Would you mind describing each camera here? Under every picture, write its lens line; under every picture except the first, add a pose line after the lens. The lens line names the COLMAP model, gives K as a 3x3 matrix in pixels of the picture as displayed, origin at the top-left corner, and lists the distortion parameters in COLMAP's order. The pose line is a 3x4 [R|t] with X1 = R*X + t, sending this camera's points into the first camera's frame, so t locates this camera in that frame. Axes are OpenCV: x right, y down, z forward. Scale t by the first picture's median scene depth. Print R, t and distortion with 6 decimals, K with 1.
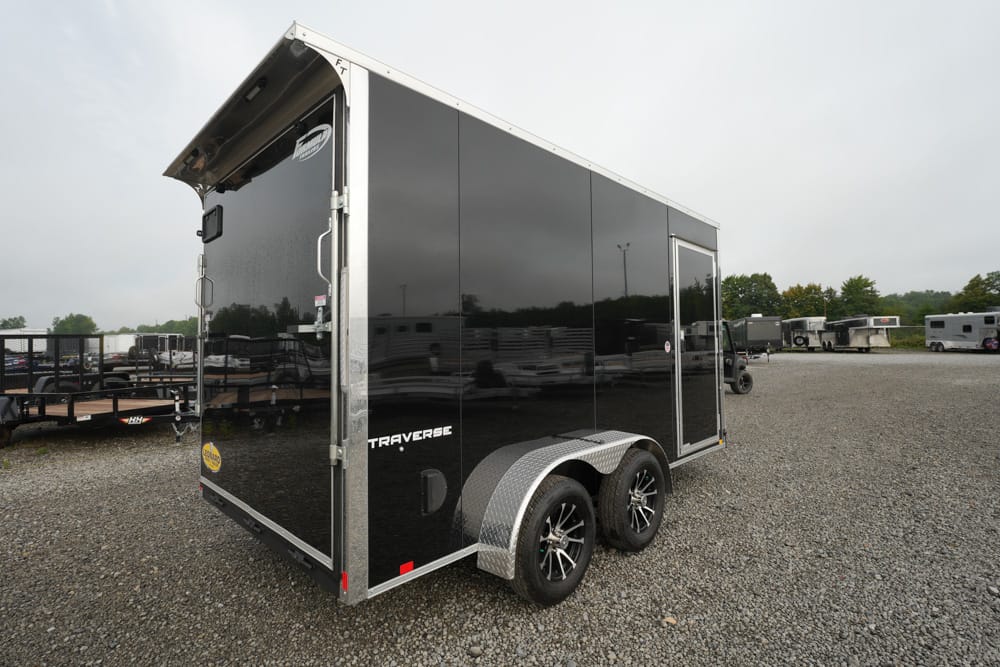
lens RADIAL K [[492.2, 0, 499.5], [0, 492.2, 335.8], [0, 0, 1]] dist [-0.007077, 0.000187]
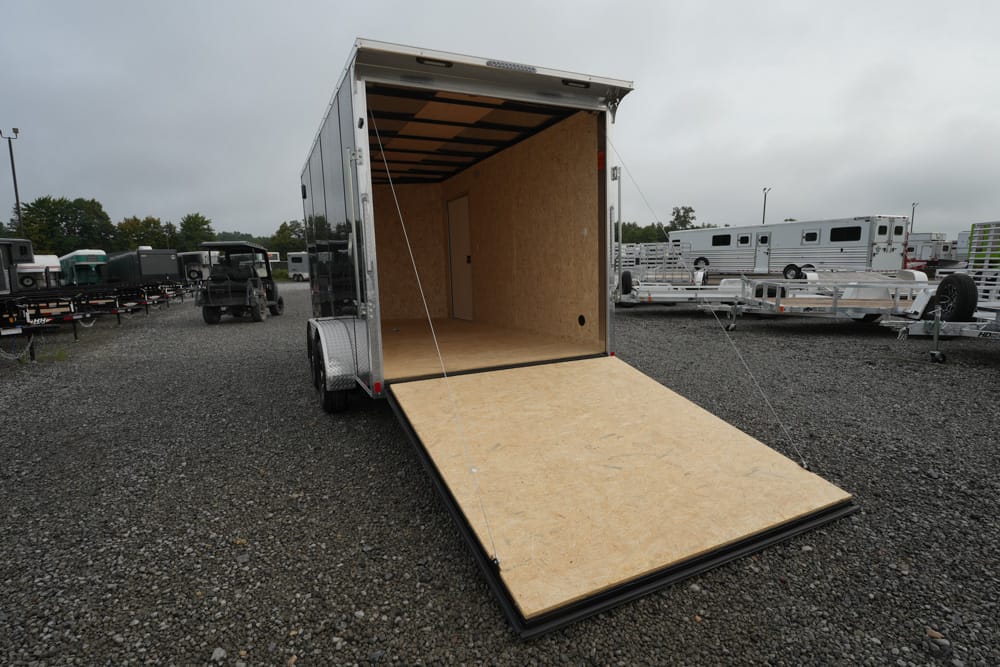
lens RADIAL K [[492.2, 0, 499.5], [0, 492.2, 335.8], [0, 0, 1]] dist [-0.007077, 0.000187]
pose [[0.366337, -0.127343, 0.921727, -0.134106], [0.007762, 0.990975, 0.133825, 0.006004], [-0.930450, -0.041871, 0.364019, 0.033572]]
